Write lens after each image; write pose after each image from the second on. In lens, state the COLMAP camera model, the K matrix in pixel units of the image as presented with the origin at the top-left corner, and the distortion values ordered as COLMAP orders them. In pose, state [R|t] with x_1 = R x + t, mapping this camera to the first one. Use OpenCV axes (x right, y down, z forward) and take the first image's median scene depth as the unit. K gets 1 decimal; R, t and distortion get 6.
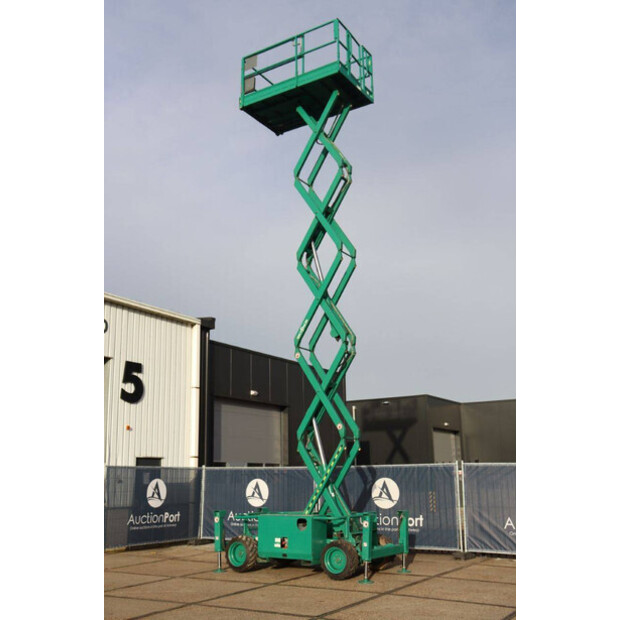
lens RADIAL K [[694.9, 0, 305.1], [0, 694.9, 326.7], [0, 0, 1]] dist [0.100808, 0.000000]
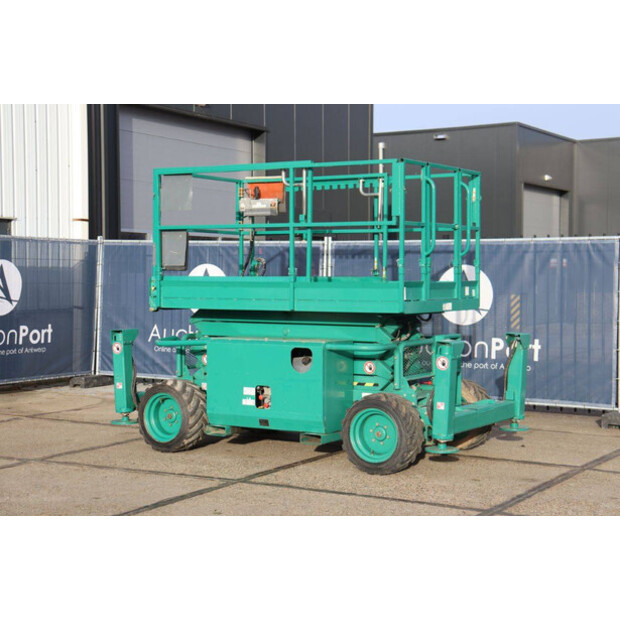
lens RADIAL K [[1135.4, 0, 313.1], [0, 1135.4, 313.7], [0, 0, 1]] dist [0.143127, 0.000000]
pose [[0.999532, 0.016955, 0.025447, -0.017439], [-0.022751, 0.968392, 0.248395, 0.068803], [-0.020431, -0.248857, 0.968325, 0.290126]]
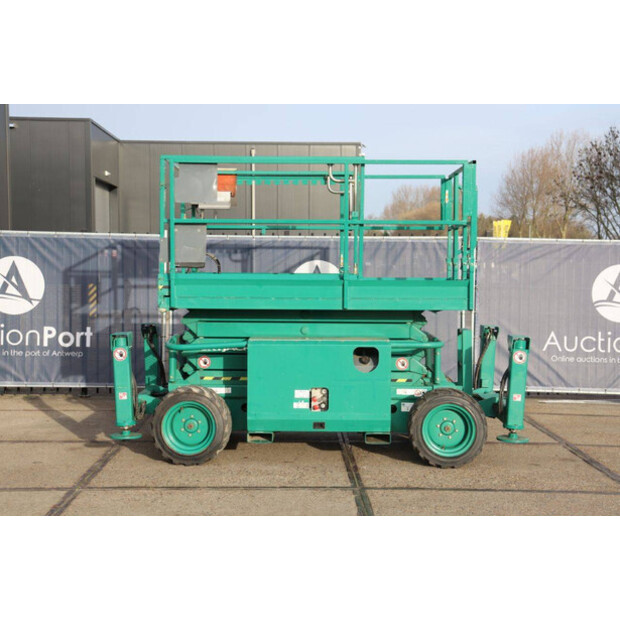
lens RADIAL K [[1046.1, 0, 307.7], [0, 1046.1, 309.8], [0, 0, 1]] dist [0.170283, 0.000000]
pose [[0.844830, -0.001185, 0.535034, -0.399428], [-0.135041, 0.967149, 0.215375, 0.111410], [-0.517713, -0.254207, 0.816916, 0.478011]]
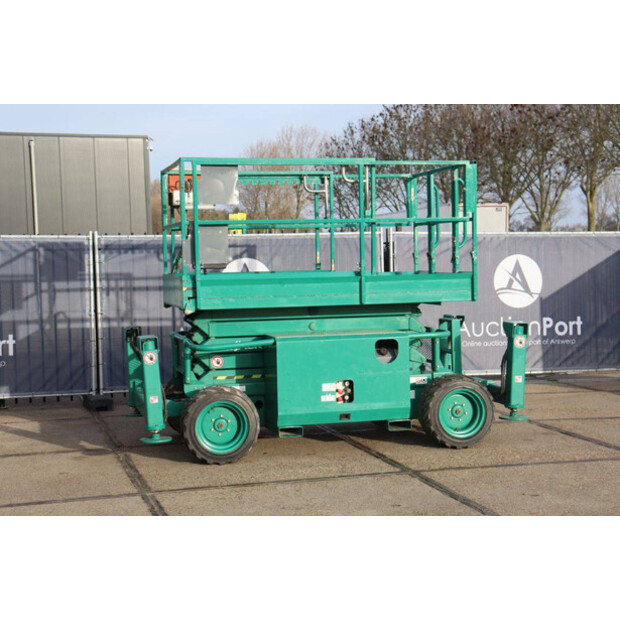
lens RADIAL K [[1084.0, 0, 308.1], [0, 1084.0, 306.7], [0, 0, 1]] dist [0.200160, 0.000000]
pose [[0.680868, -0.031418, 0.731732, -0.579012], [-0.147030, 0.972877, 0.178582, 0.130618], [-0.717496, -0.229178, 0.657782, 0.564470]]
